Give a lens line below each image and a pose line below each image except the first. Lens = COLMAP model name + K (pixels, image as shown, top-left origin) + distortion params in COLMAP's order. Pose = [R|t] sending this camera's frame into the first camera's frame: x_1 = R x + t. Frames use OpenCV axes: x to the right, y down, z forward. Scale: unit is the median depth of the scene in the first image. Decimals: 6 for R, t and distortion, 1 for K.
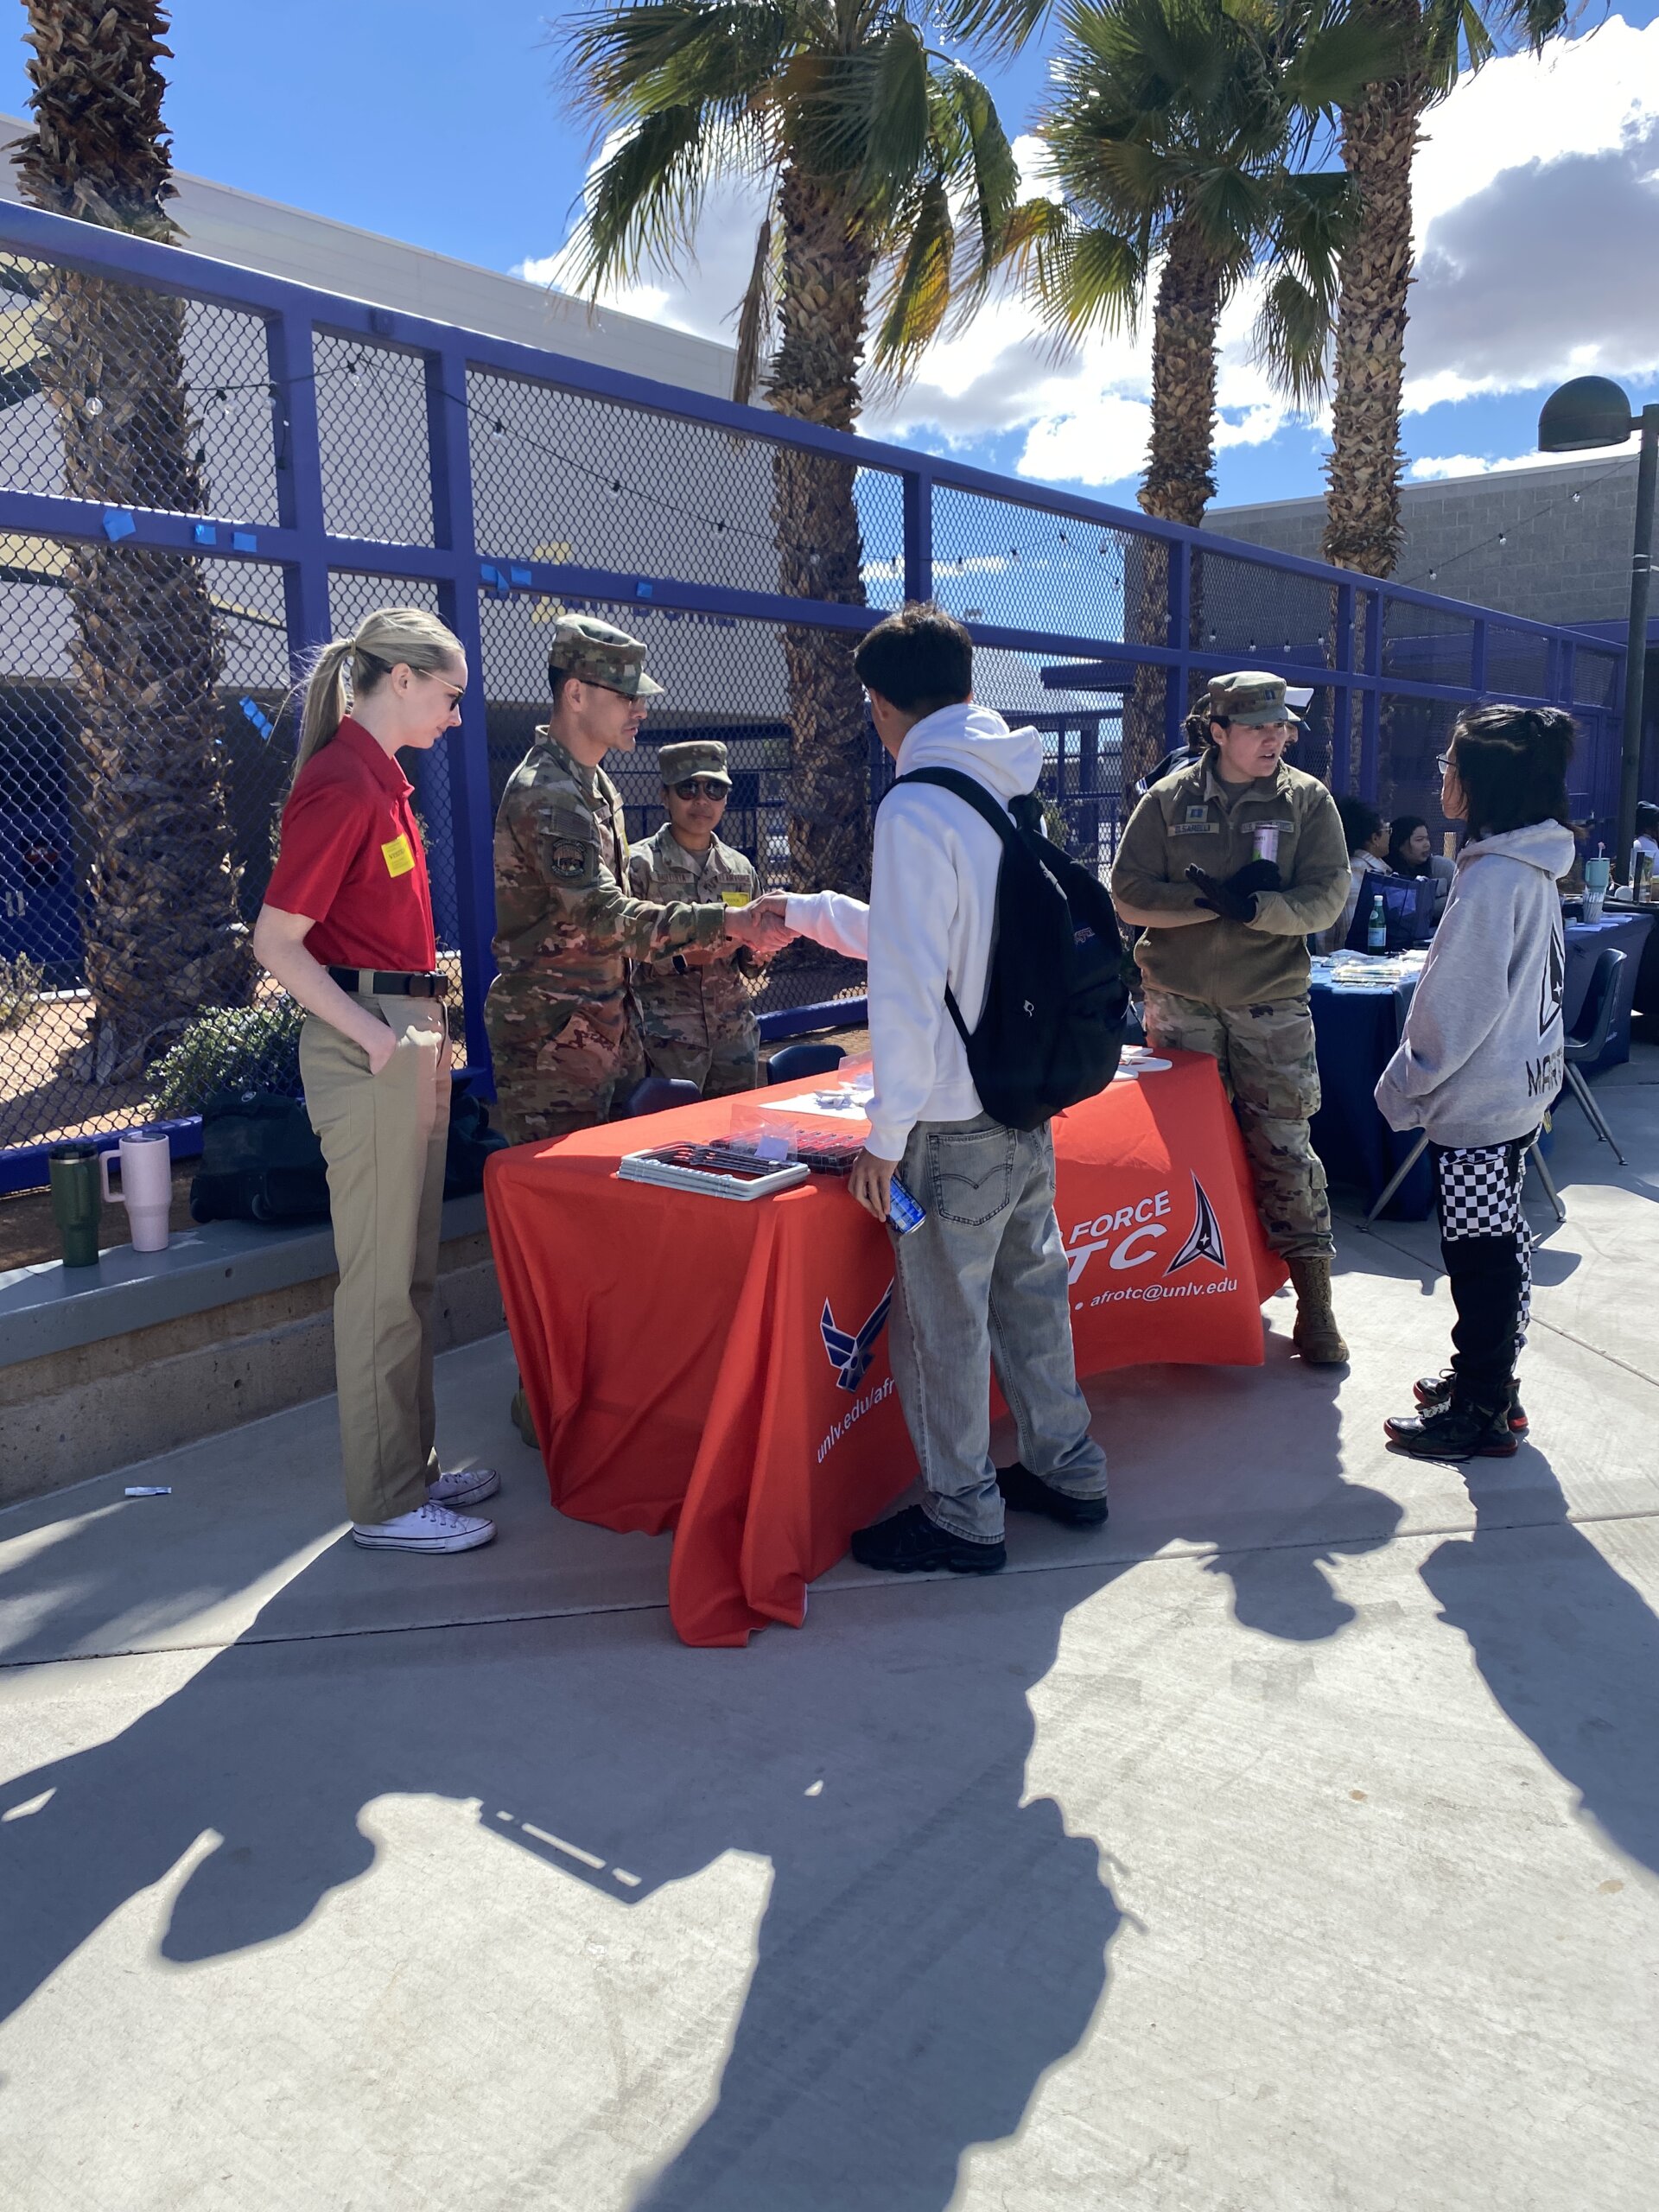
lens RADIAL K [[1666.2, 0, 829.5], [0, 1666.2, 1105.8], [0, 0, 1]] dist [0.007838, -0.000397]
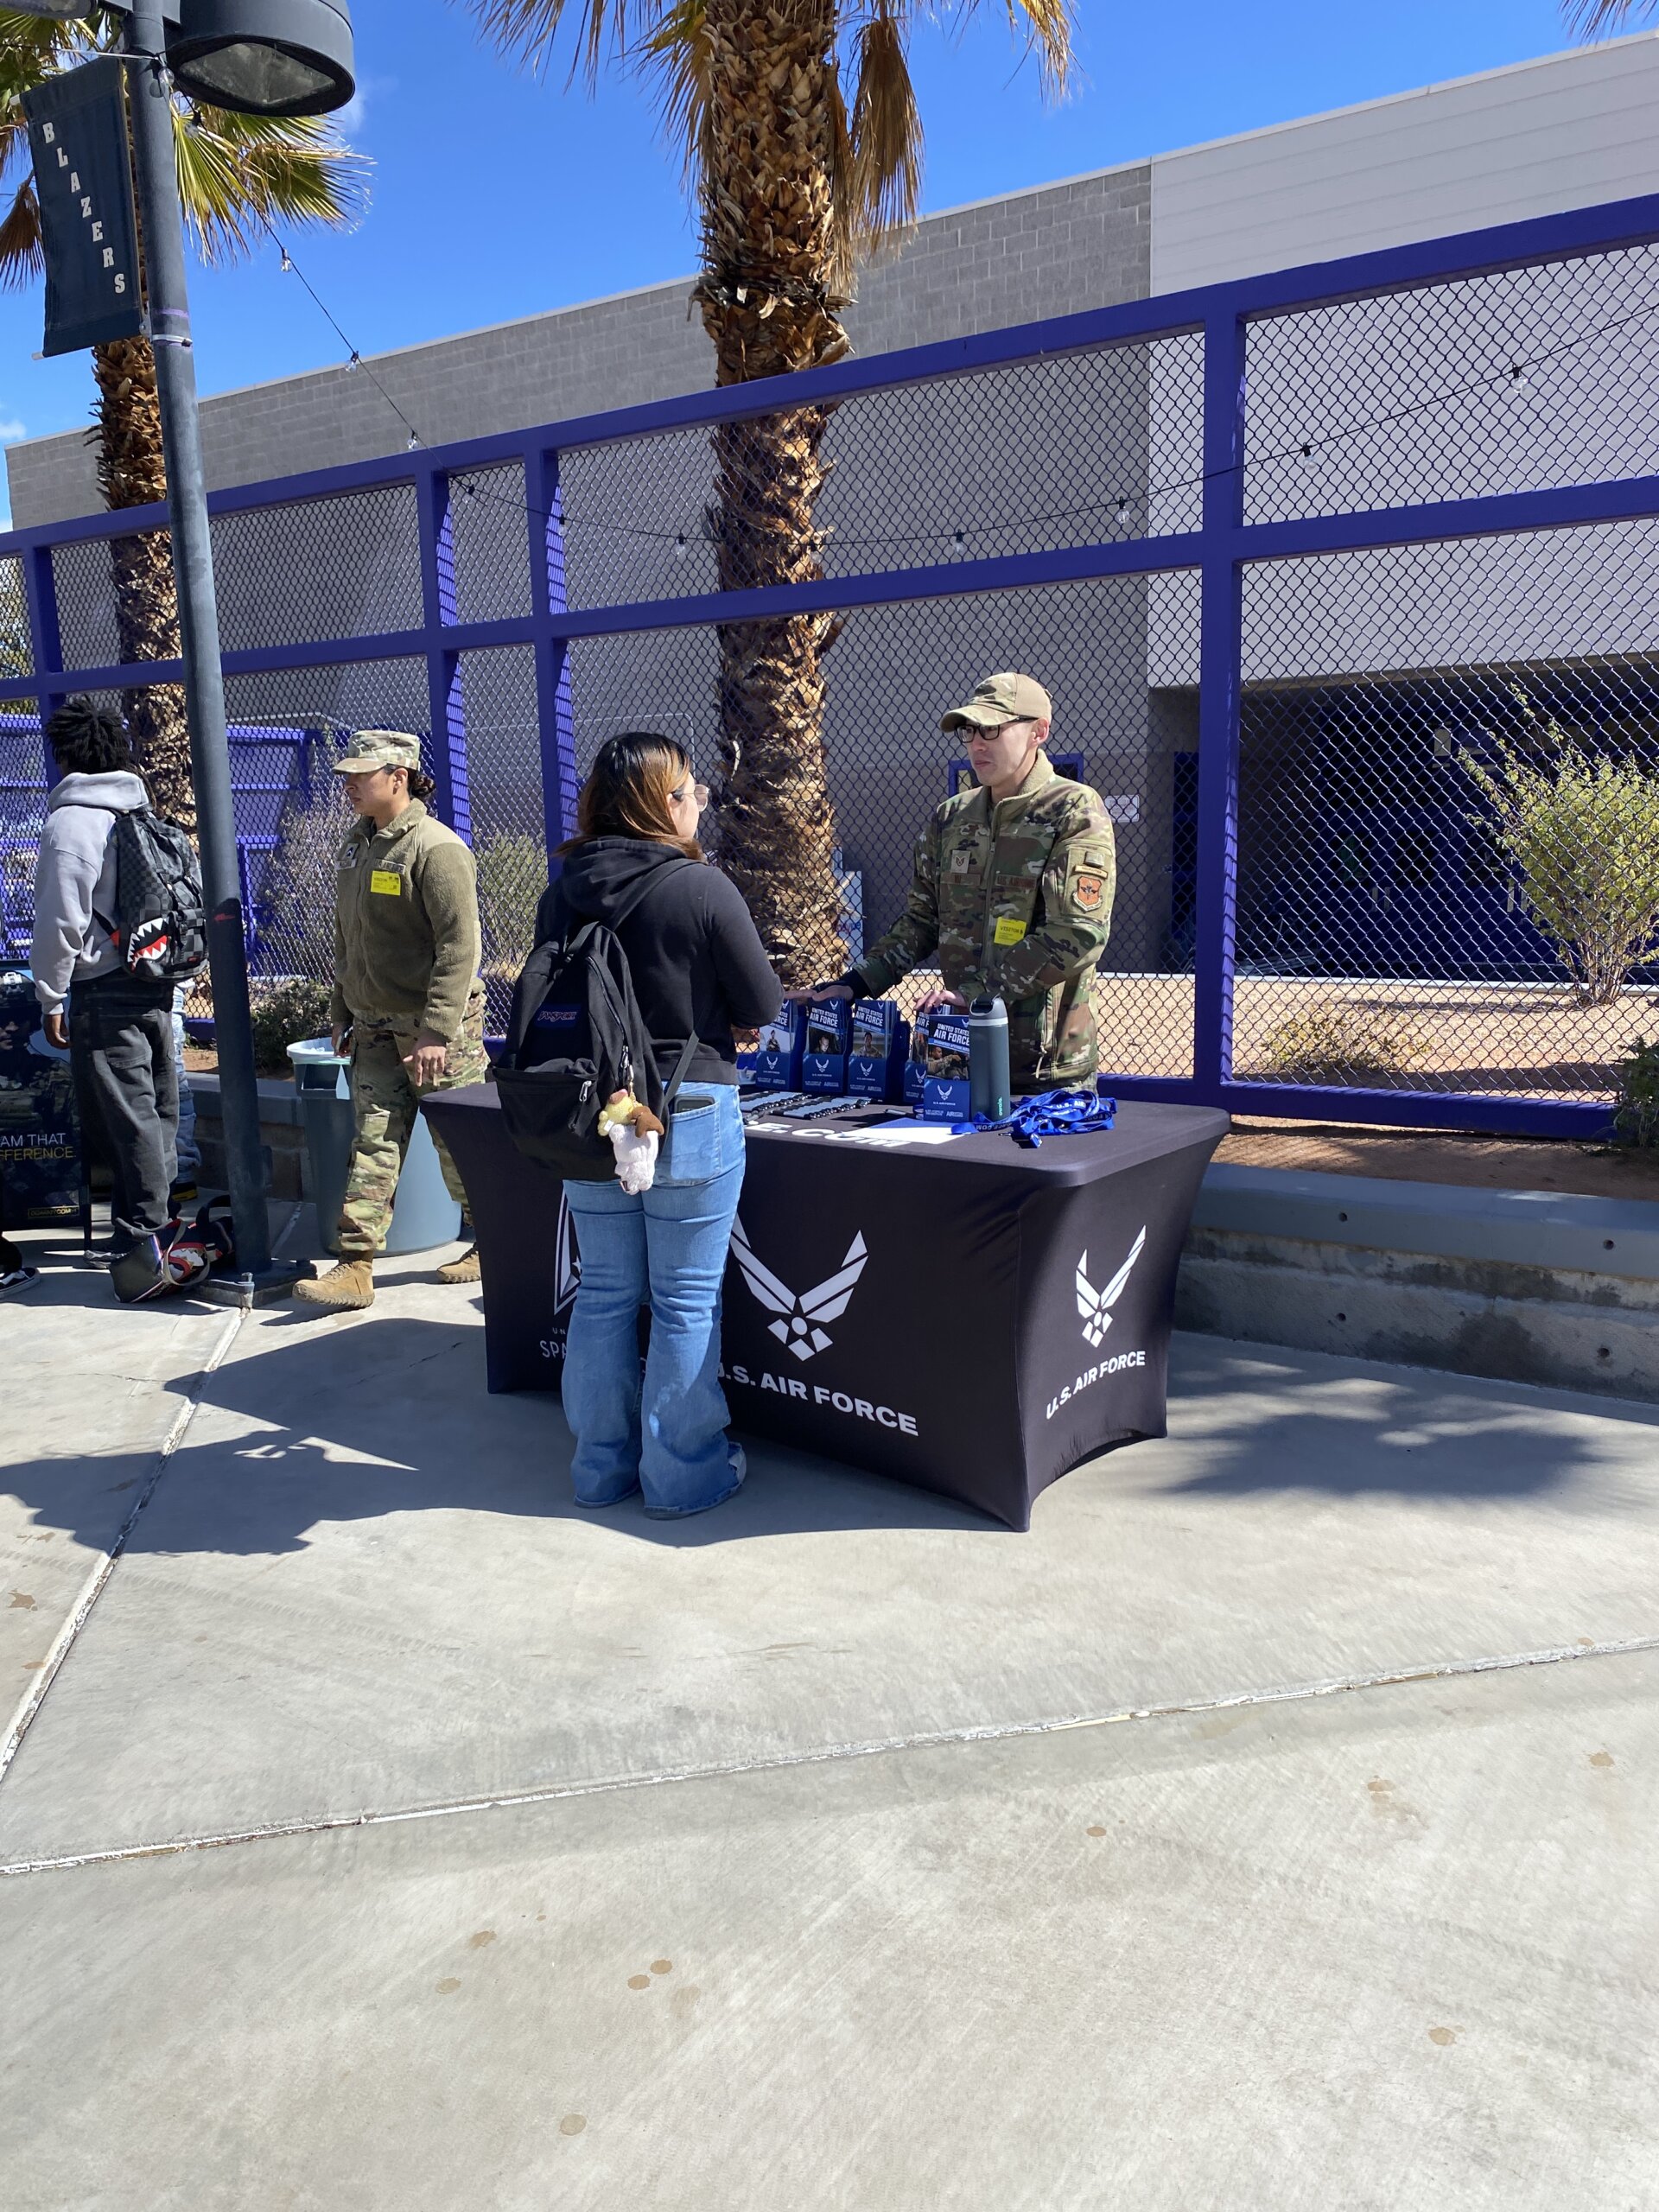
lens RADIAL K [[1666.2, 0, 833.2], [0, 1666.2, 1109.8], [0, 0, 1]] dist [0.007838, -0.000397]
pose [[0.082416, 0.188743, -0.978562, 0.620538], [-0.155324, 0.972336, 0.174460, -0.160297], [0.984420, 0.137616, 0.109452, 0.741375]]
